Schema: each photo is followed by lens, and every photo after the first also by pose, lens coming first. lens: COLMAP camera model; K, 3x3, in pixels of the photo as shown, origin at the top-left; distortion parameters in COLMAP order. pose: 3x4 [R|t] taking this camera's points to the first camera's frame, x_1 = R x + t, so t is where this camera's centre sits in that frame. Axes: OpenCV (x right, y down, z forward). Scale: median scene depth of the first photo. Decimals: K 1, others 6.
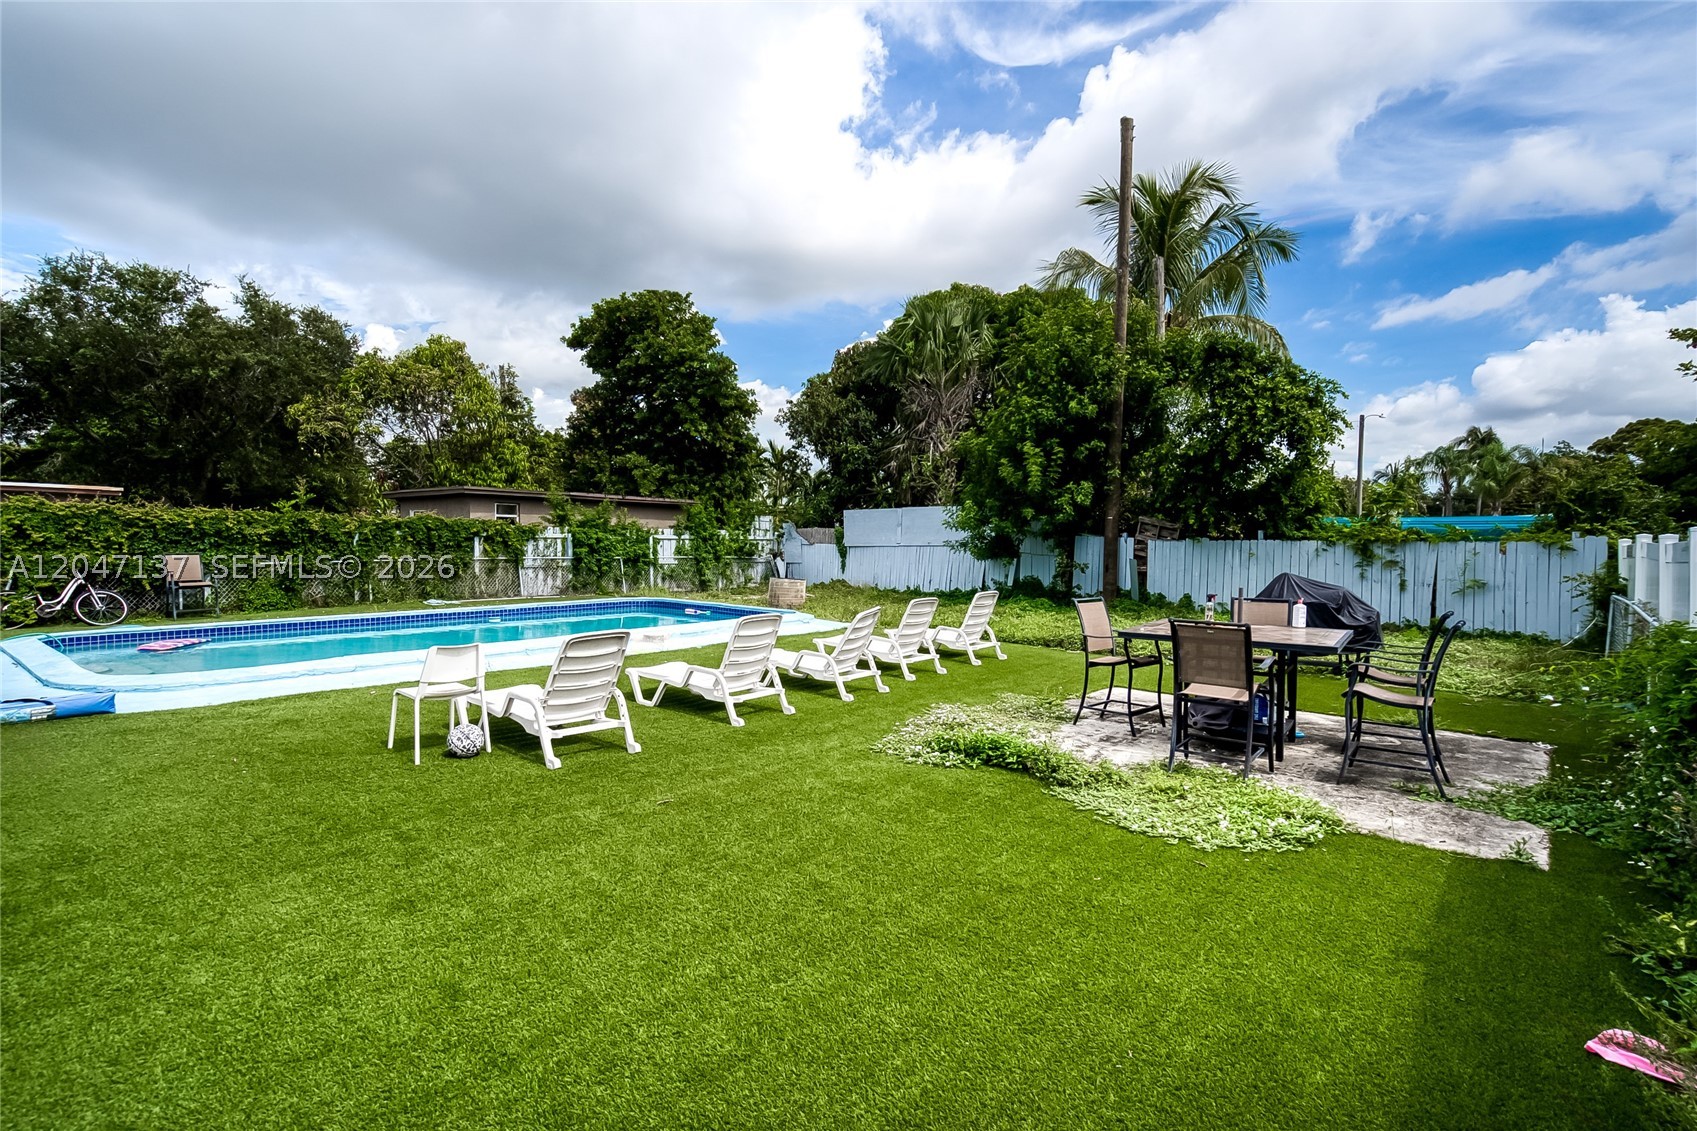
lens RADIAL K [[840.8, 0, 813.6], [0, 840.8, 529.0], [0, 0, 1]] dist [-0.000355, 0.000912]
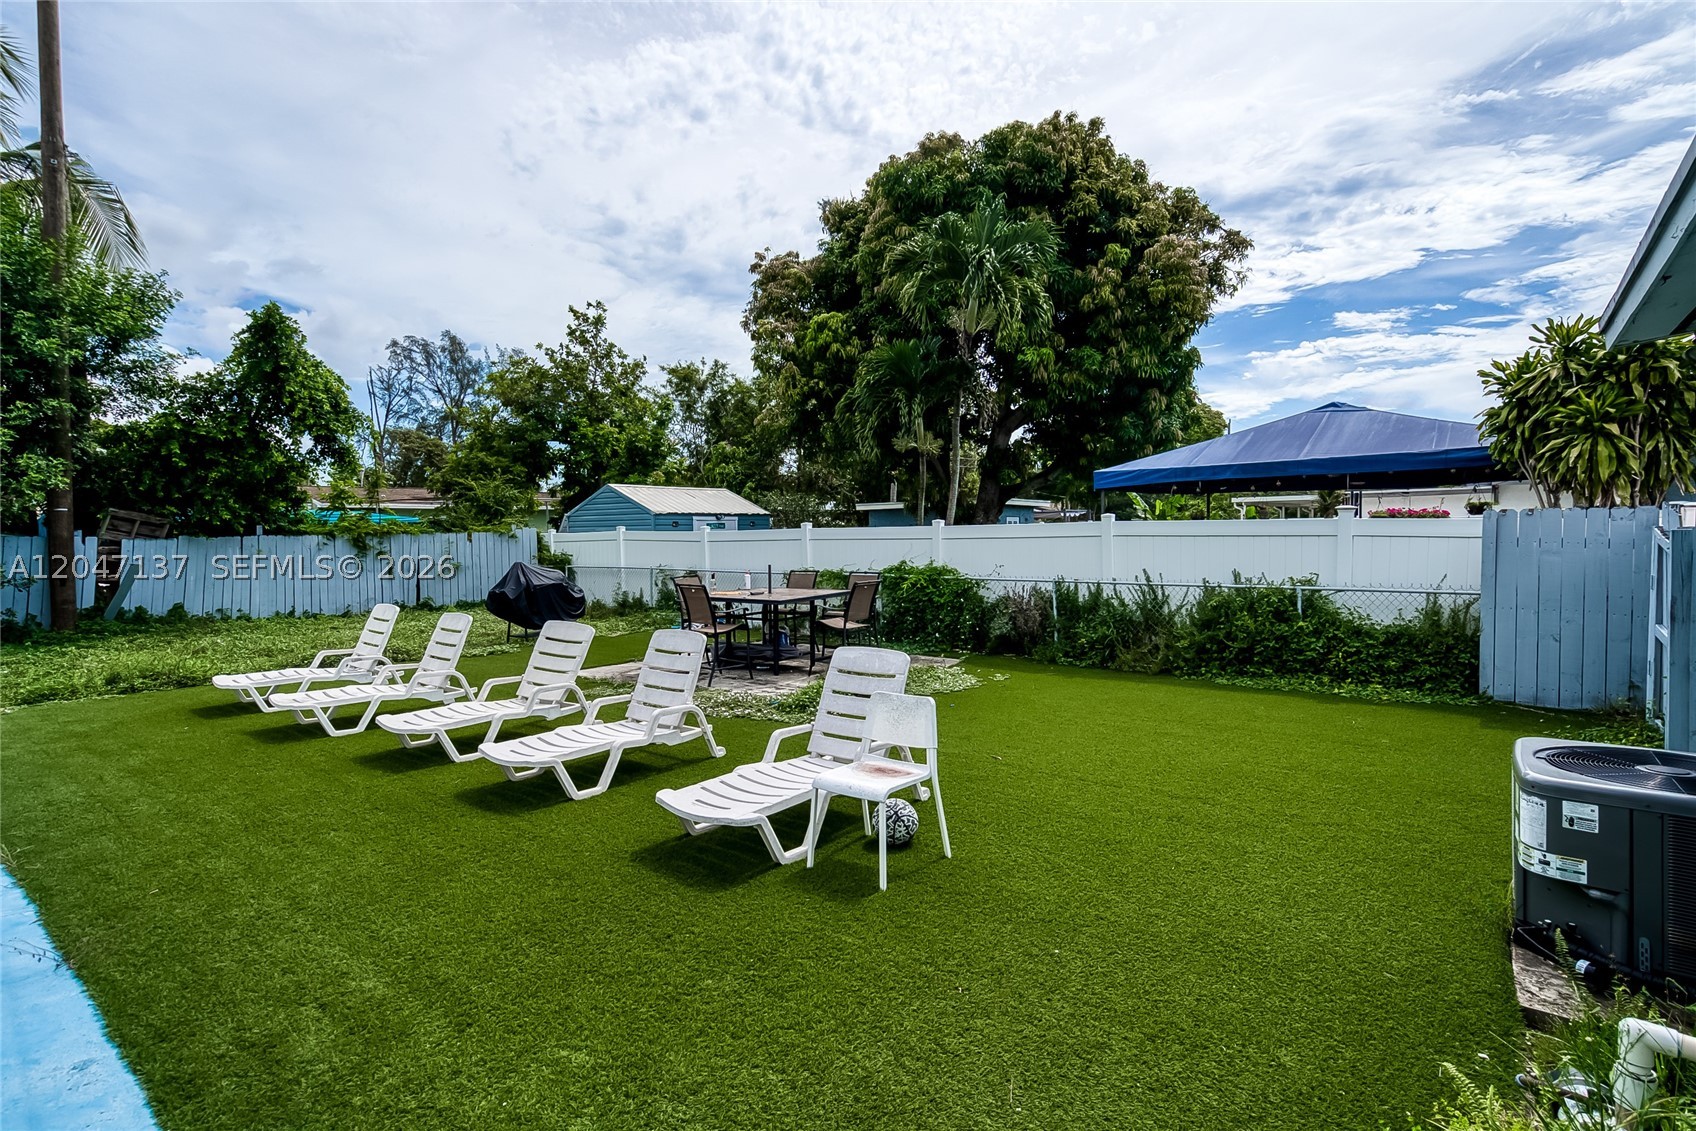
lens RADIAL K [[827.5, 0, 839.9], [0, 827.5, 555.0], [0, 0, 1]] dist [0.008583, 0.002643]
pose [[-0.081044, -0.044288, 0.995726, -0.396549], [0.002752, 0.998999, 0.044657, -0.005126], [-0.996707, 0.006360, -0.080840, 0.380851]]
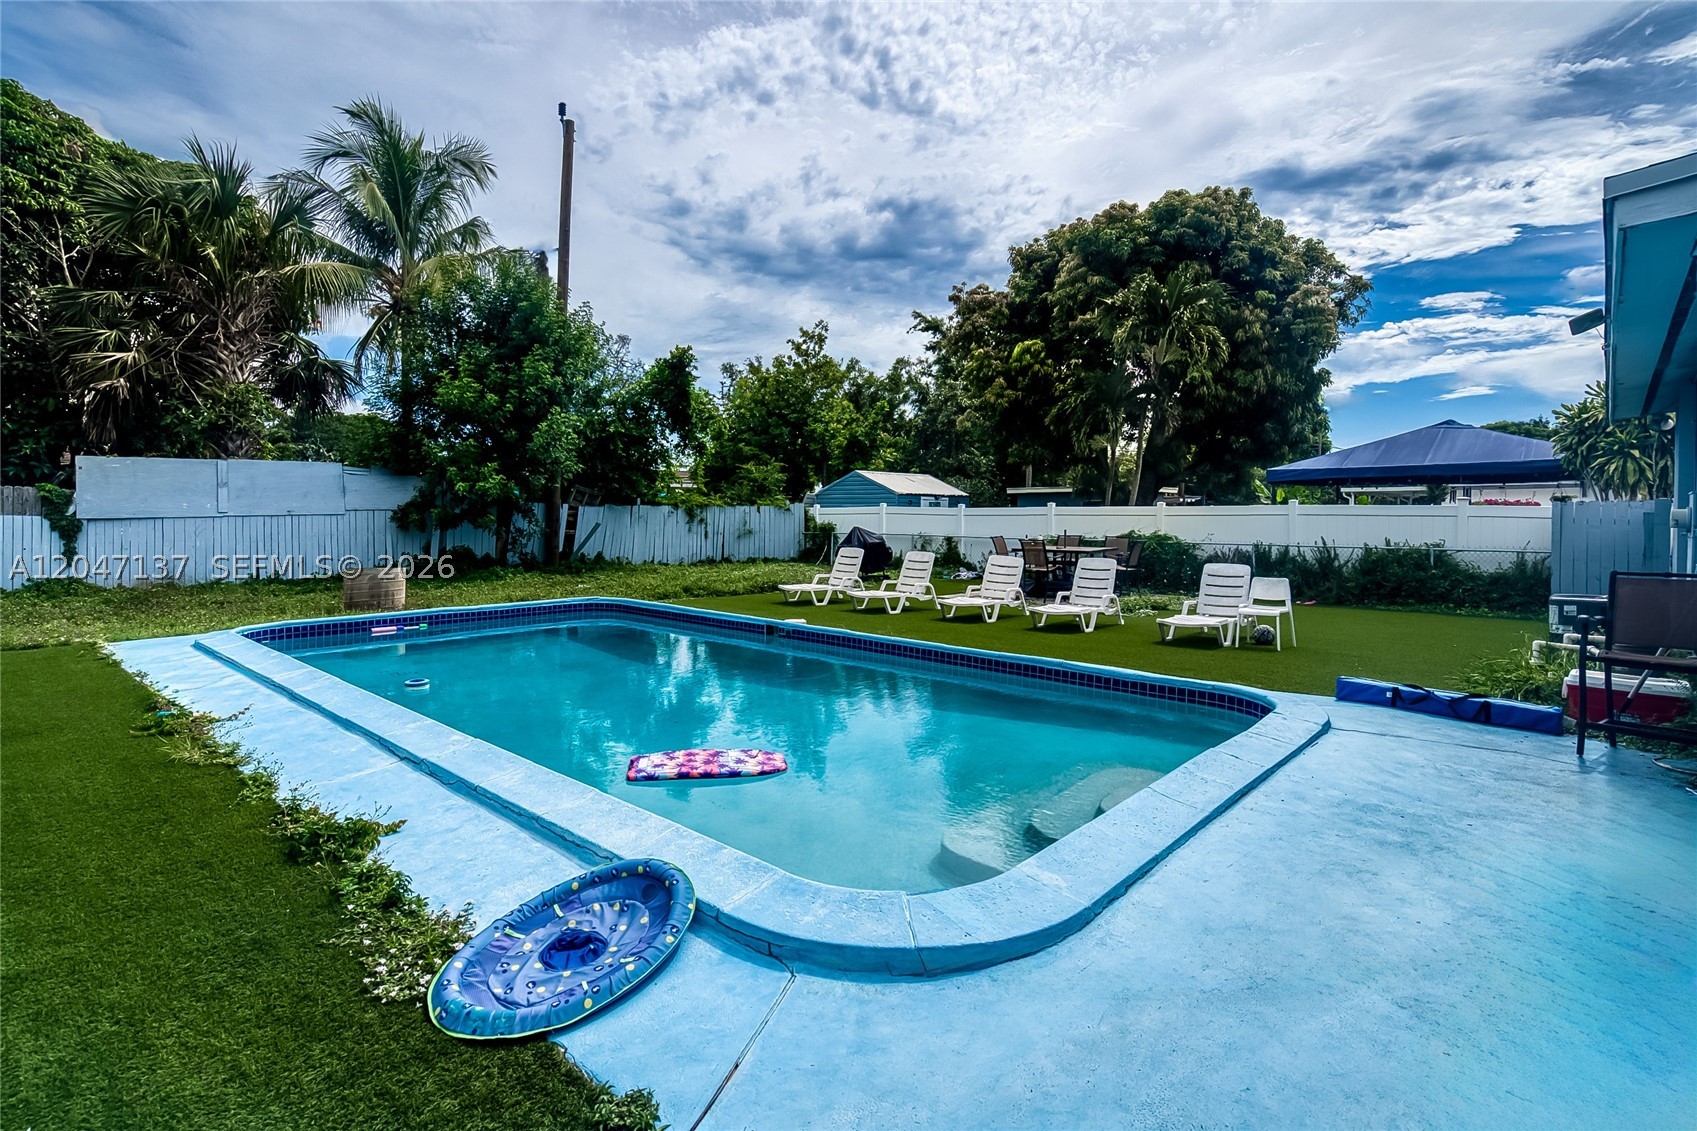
lens RADIAL K [[861.3, 0, 834.4], [0, 861.3, 509.8], [0, 0, 1]] dist [0.022252, -0.001690]
pose [[-0.025390, -0.012932, 0.999594, -0.726061], [-0.014175, 0.999820, 0.012575, -0.001583], [-0.999577, -0.013850, -0.025569, 0.648017]]
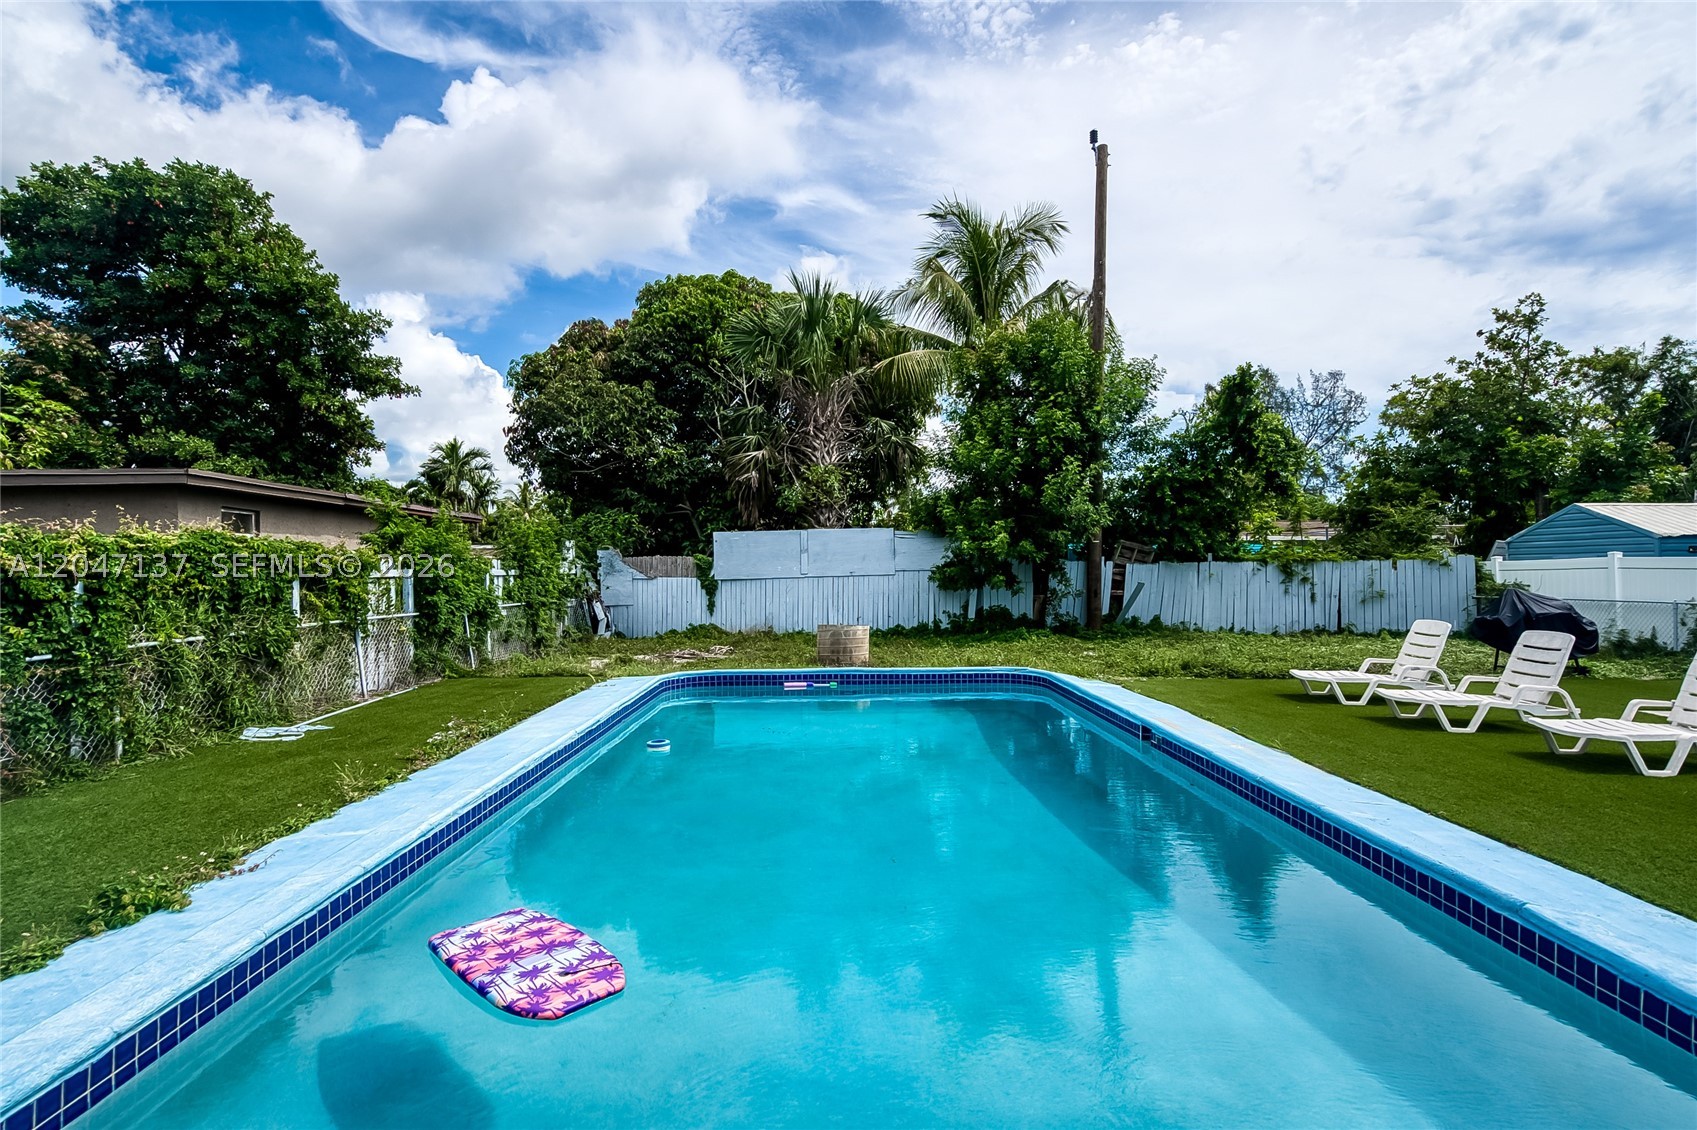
lens RADIAL K [[828.0, 0, 840.4], [0, 828.0, 554.5], [0, 0, 1]] dist [0.008583, 0.002643]
pose [[0.714156, -0.004854, 0.699969, -0.521553], [0.009709, 0.999948, -0.002972, 0.001130], [-0.699919, 0.008919, 0.714167, 0.495204]]
